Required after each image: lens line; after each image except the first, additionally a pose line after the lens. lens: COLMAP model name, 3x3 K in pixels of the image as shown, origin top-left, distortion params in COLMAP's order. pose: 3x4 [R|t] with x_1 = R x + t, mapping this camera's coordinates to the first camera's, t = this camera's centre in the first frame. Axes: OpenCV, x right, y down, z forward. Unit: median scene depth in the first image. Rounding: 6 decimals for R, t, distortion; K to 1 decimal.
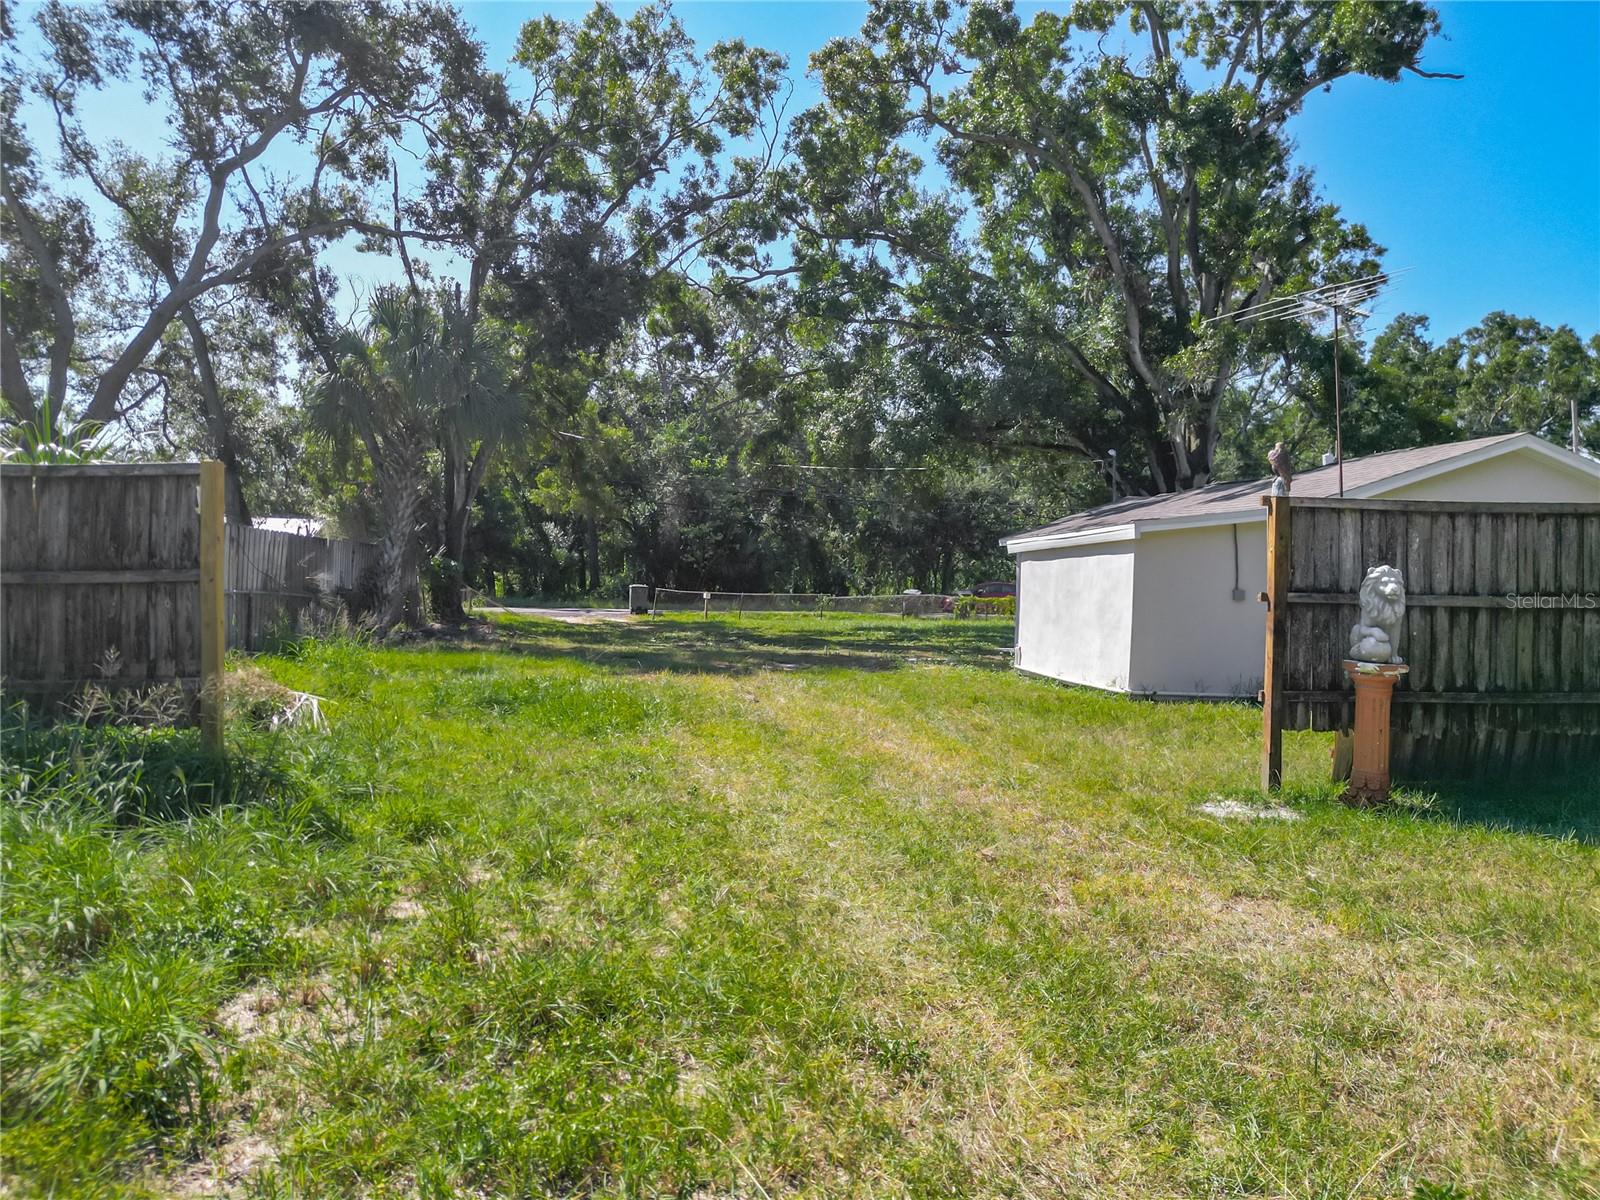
lens RADIAL K [[1137.3, 0, 792.8], [0, 1137.3, 619.0], [0, 0, 1]] dist [0.048720, -0.042981]
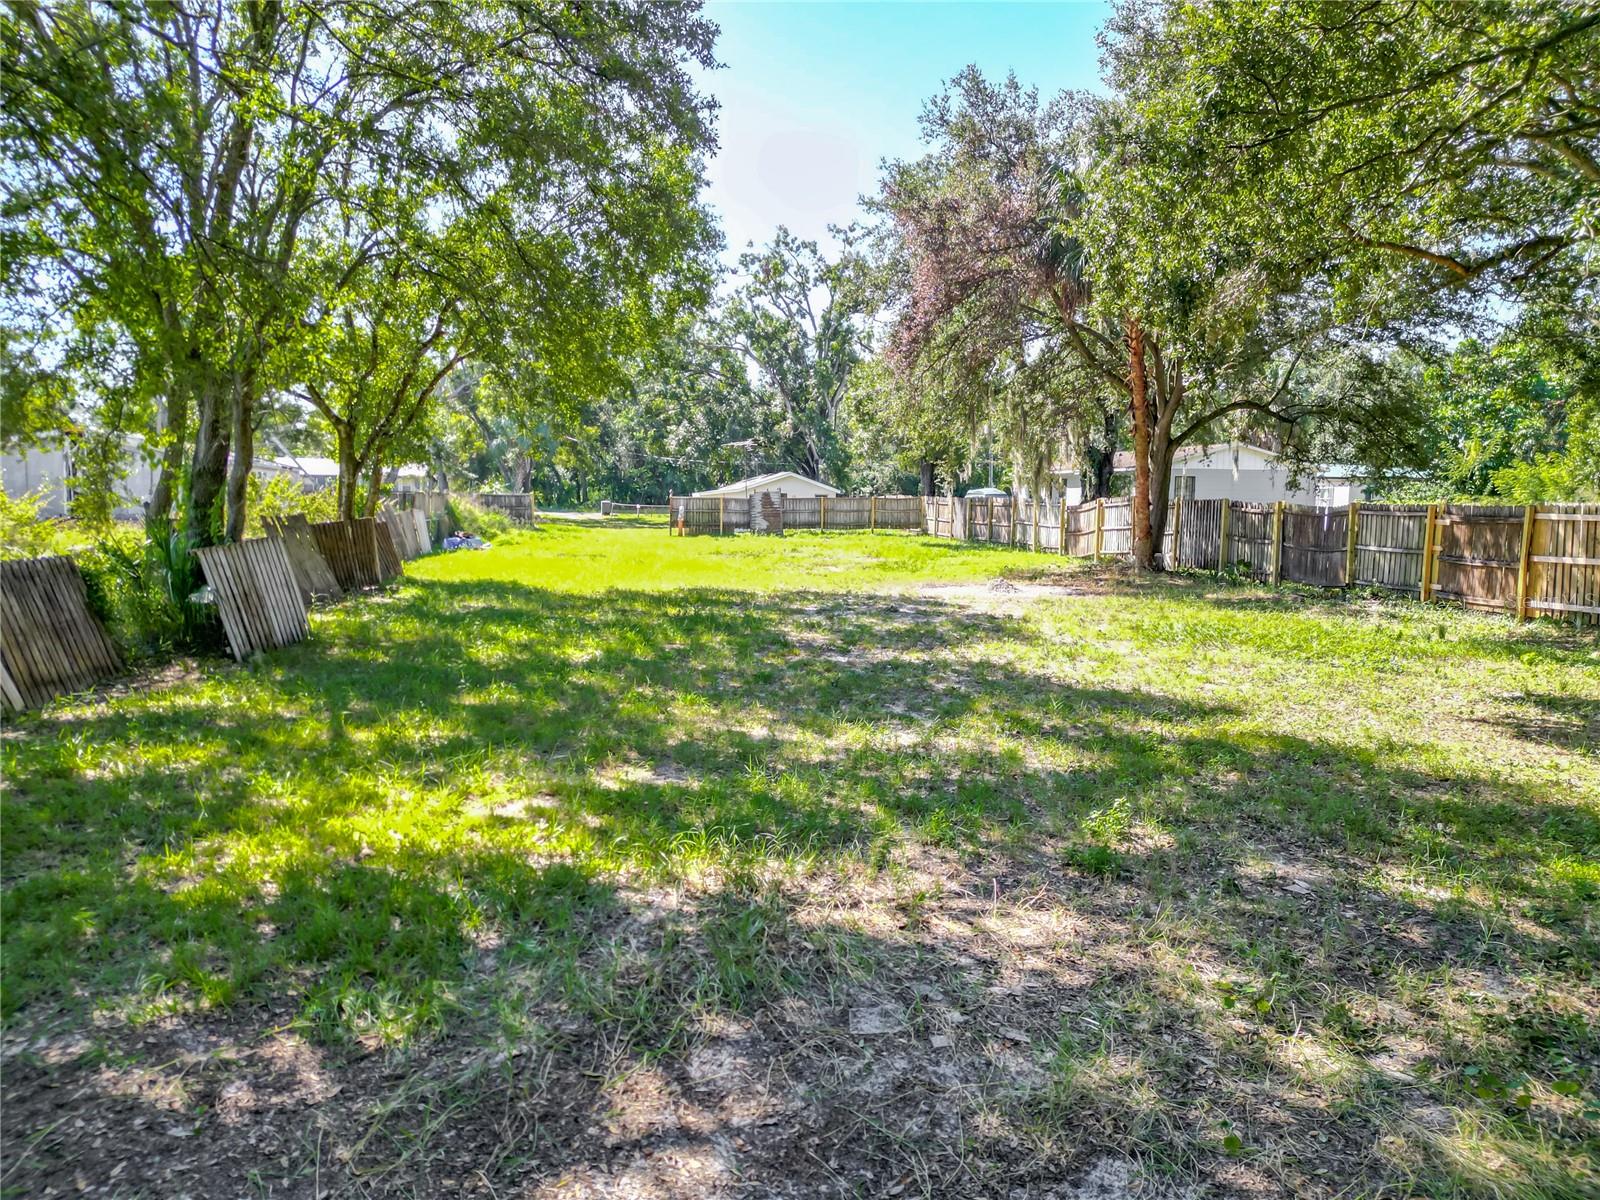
lens RADIAL K [[1157.2, 0, 795.1], [0, 1157.2, 615.1], [0, 0, 1]] dist [0.075469, -0.075546]
pose [[0.999969, -0.007839, -0.000298, 0.275198], [0.007839, 0.996849, 0.078933, 0.016973], [-0.000321, -0.078932, 0.996880, -1.476362]]
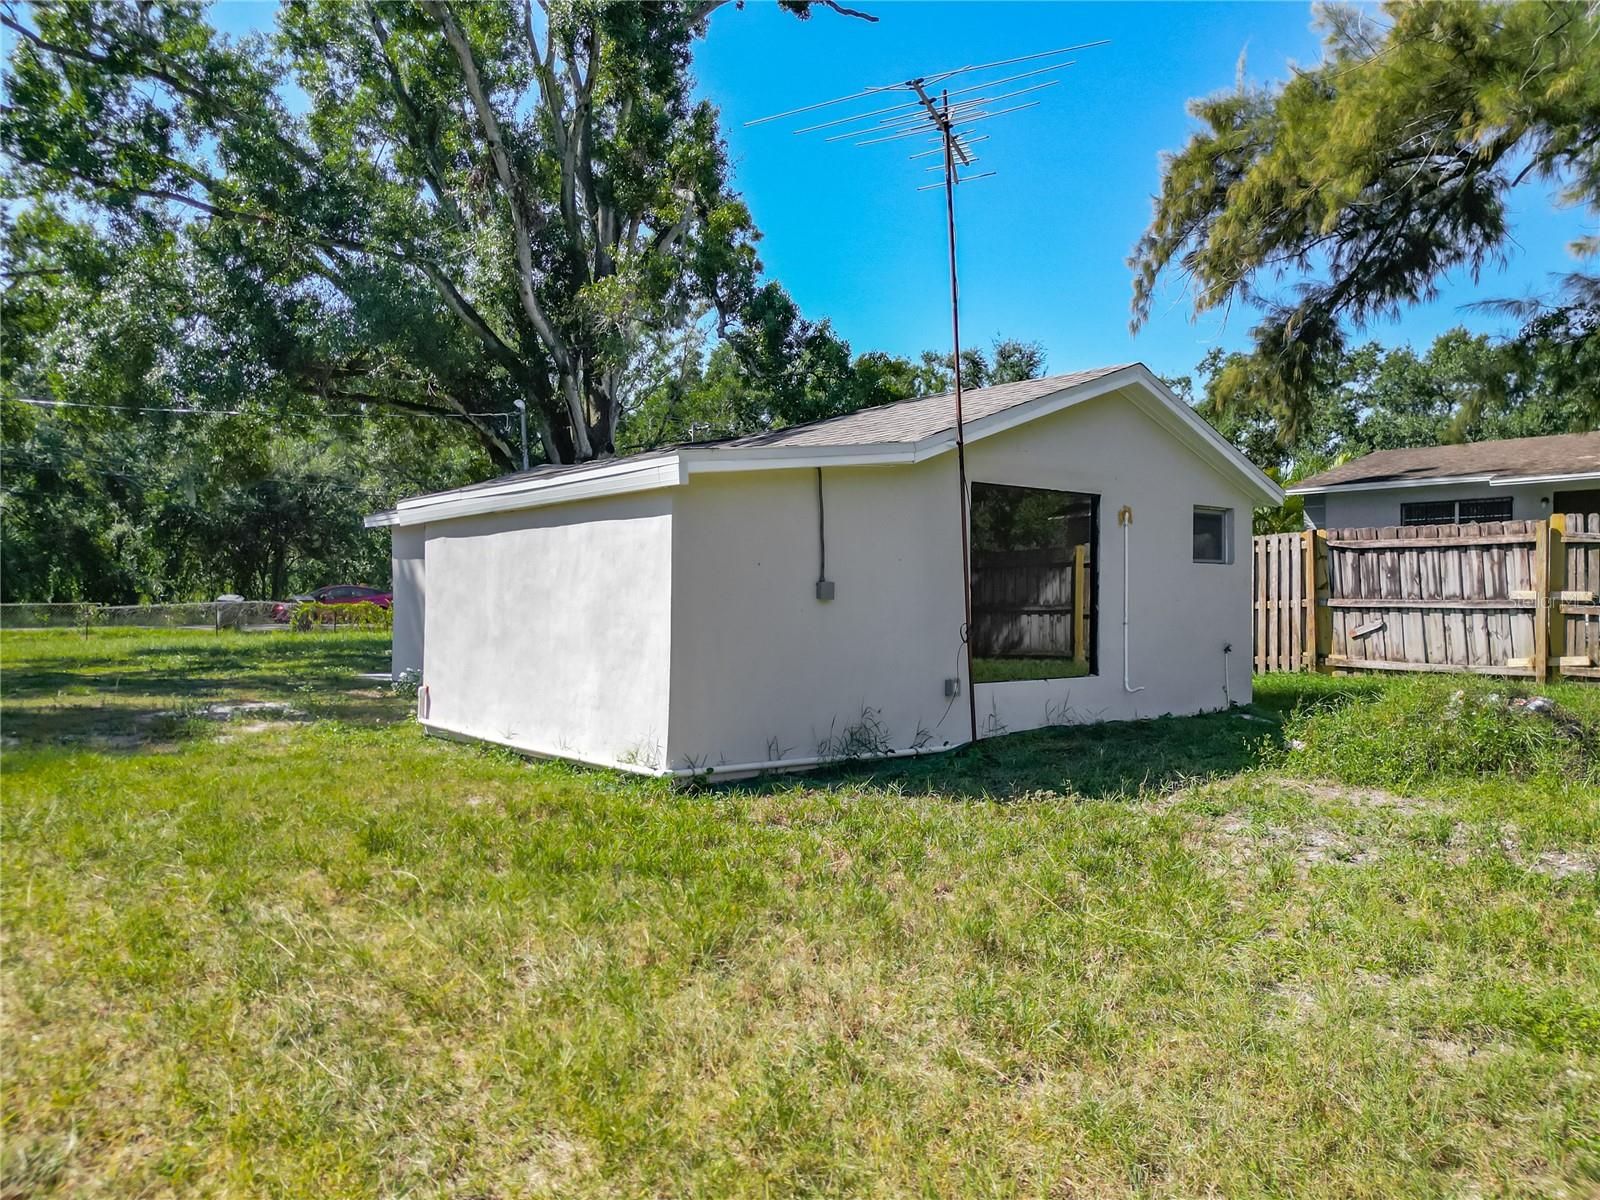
lens RADIAL K [[1137.3, 0, 792.8], [0, 1137.3, 619.0], [0, 0, 1]] dist [0.048720, -0.042981]
pose [[0.848637, -0.026949, 0.528288, 0.025978], [0.028681, 0.999577, 0.004918, -0.003761], [-0.528197, 0.010978, 0.849051, 0.208026]]
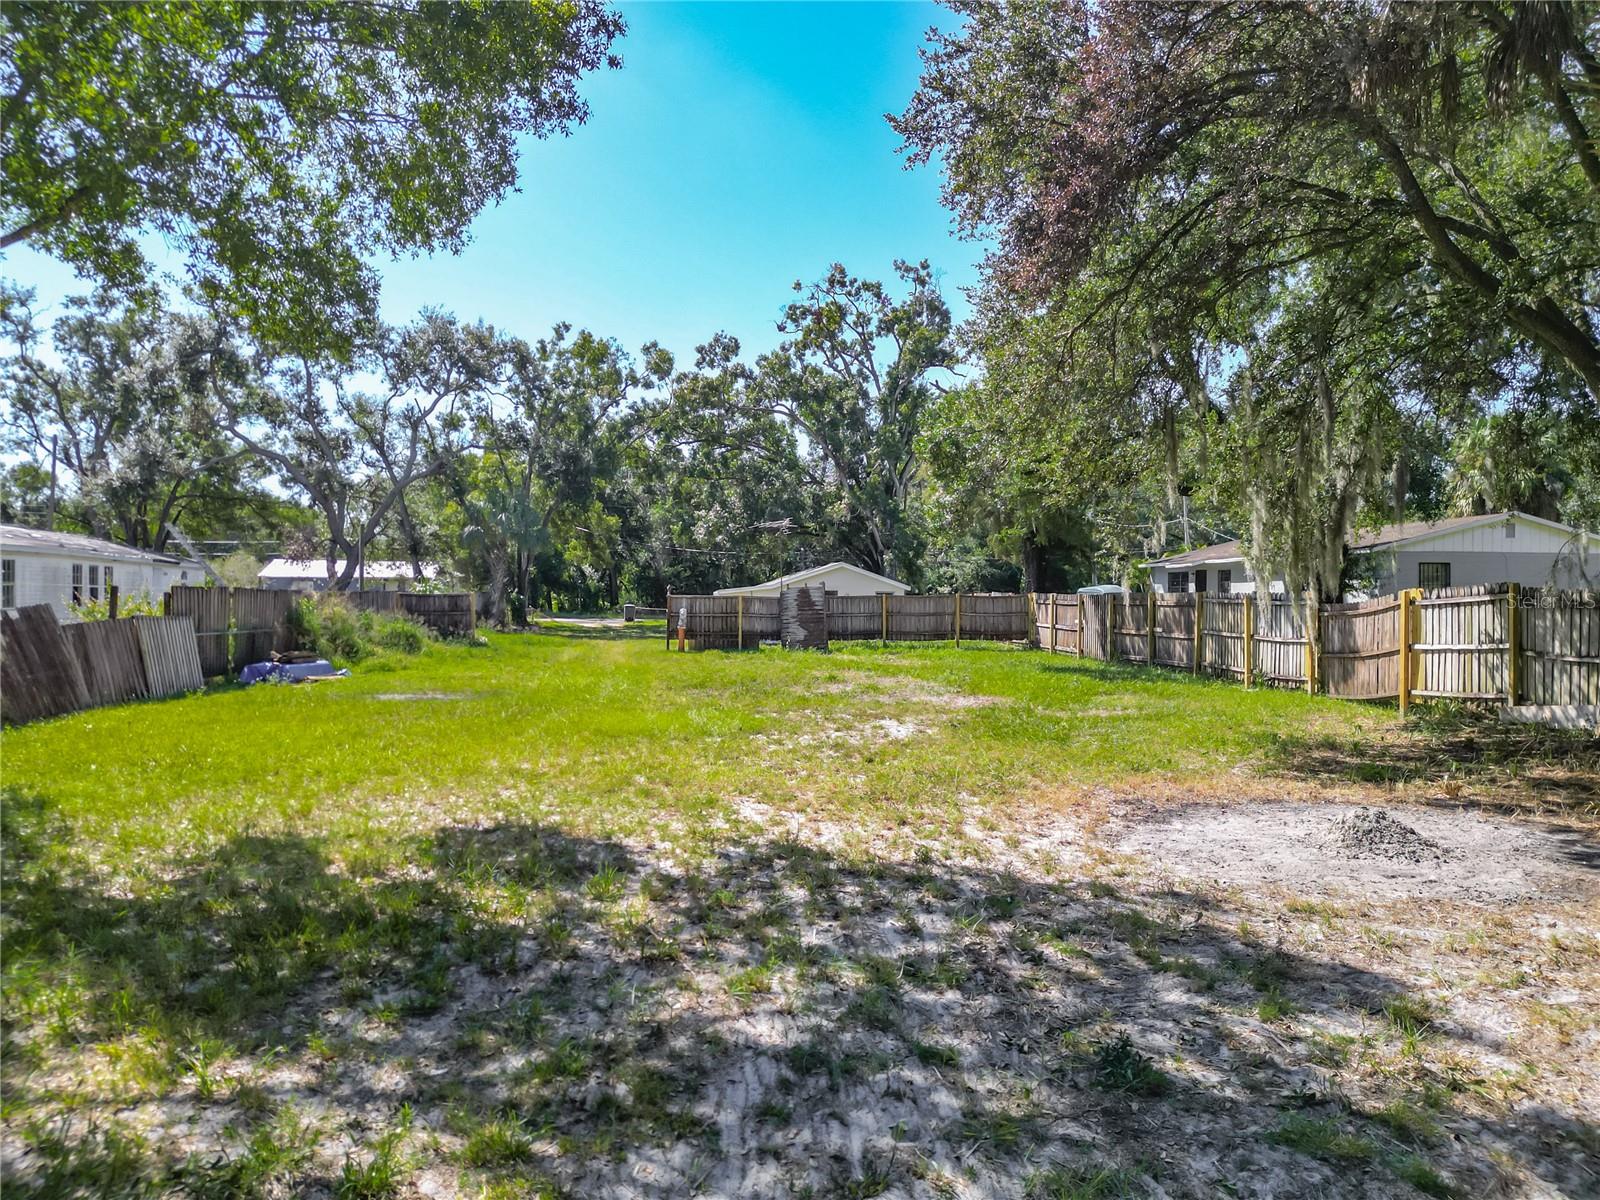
lens RADIAL K [[1143.4, 0, 780.5], [0, 1143.4, 595.9], [0, 0, 1]] dist [0.158956, -0.046317]
pose [[0.996891, -0.012867, -0.077735, 0.301259], [0.010675, 0.999535, -0.028549, 0.012279], [0.078066, 0.027630, 0.996565, -0.946913]]
